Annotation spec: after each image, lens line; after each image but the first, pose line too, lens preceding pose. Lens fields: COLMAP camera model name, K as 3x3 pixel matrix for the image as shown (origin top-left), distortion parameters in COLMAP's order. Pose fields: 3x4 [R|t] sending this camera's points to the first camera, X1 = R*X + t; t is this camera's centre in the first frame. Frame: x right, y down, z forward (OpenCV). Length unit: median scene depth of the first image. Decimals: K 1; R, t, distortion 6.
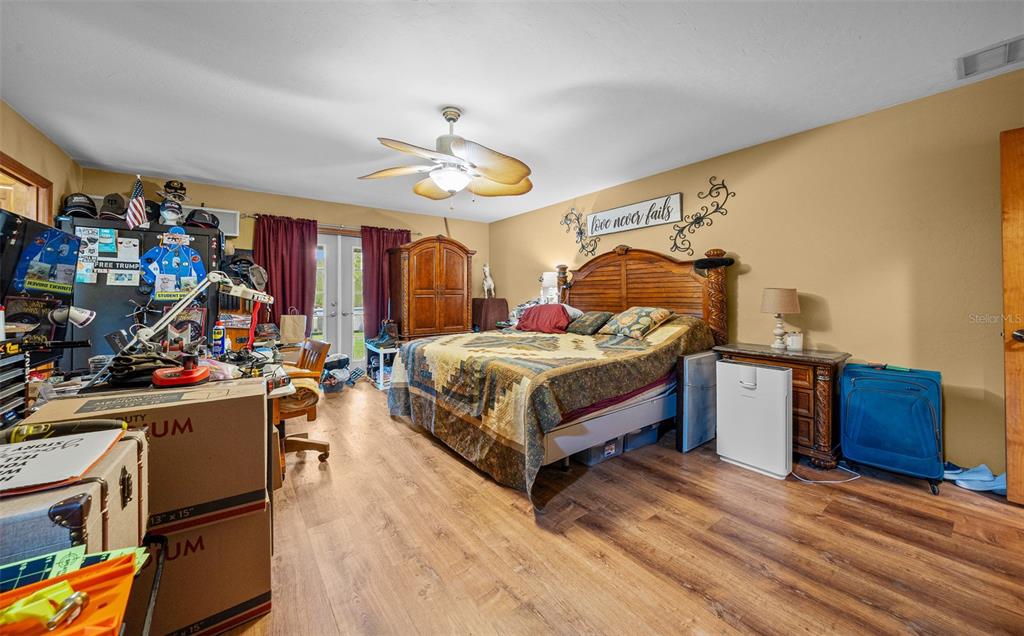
lens RADIAL K [[364.5, 0, 505.0], [0, 364.5, 290.5], [0, 0, 1]] dist [-0.006488, -0.000296]
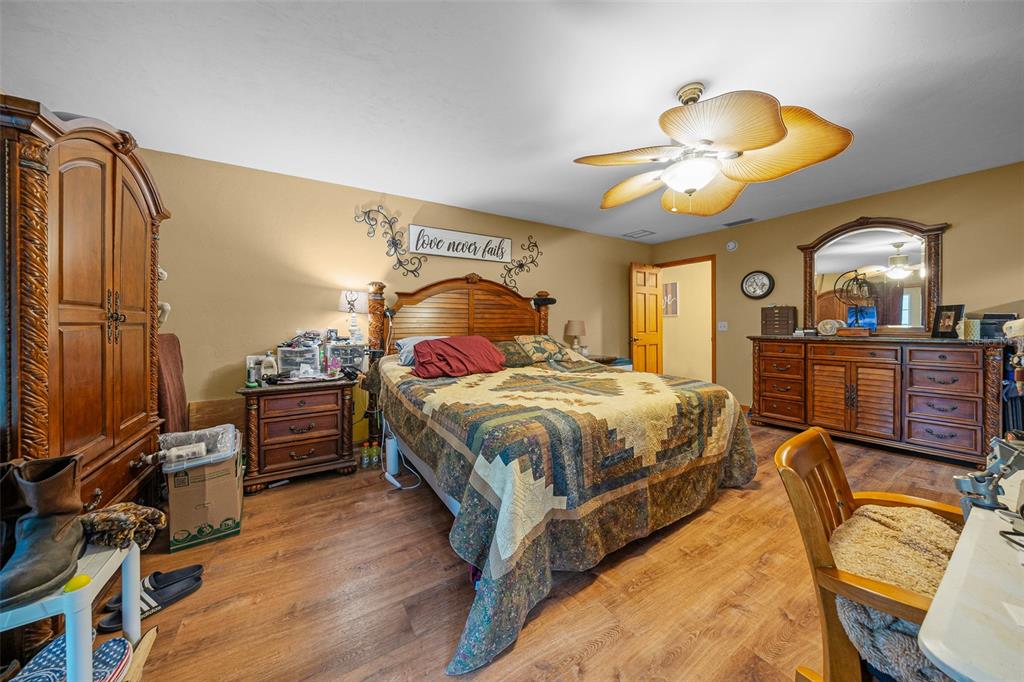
lens RADIAL K [[339.3, 0, 517.7], [0, 339.3, 324.5], [0, 0, 1]] dist [-0.000891, -0.000302]
pose [[0.066282, 0.003610, 0.997794, -0.678808], [-0.011188, 0.999933, -0.002874, 0.014410], [-0.997738, -0.010973, 0.066318, 0.982676]]
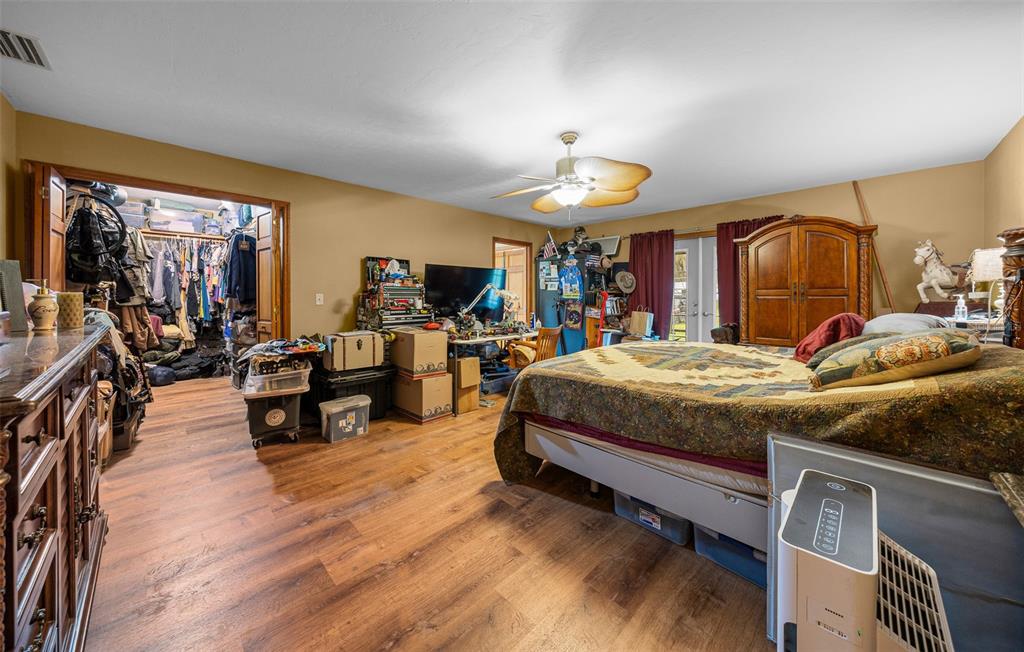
lens RADIAL K [[356.7, 0, 512.9], [0, 356.7, 297.9], [0, 0, 1]] dist [-0.000756, 0.000006]
pose [[0.148818, 0.008539, -0.988828, 0.695344], [0.009587, 0.999903, 0.010077, 0.004301], [0.988818, -0.010979, 0.148721, 0.483657]]
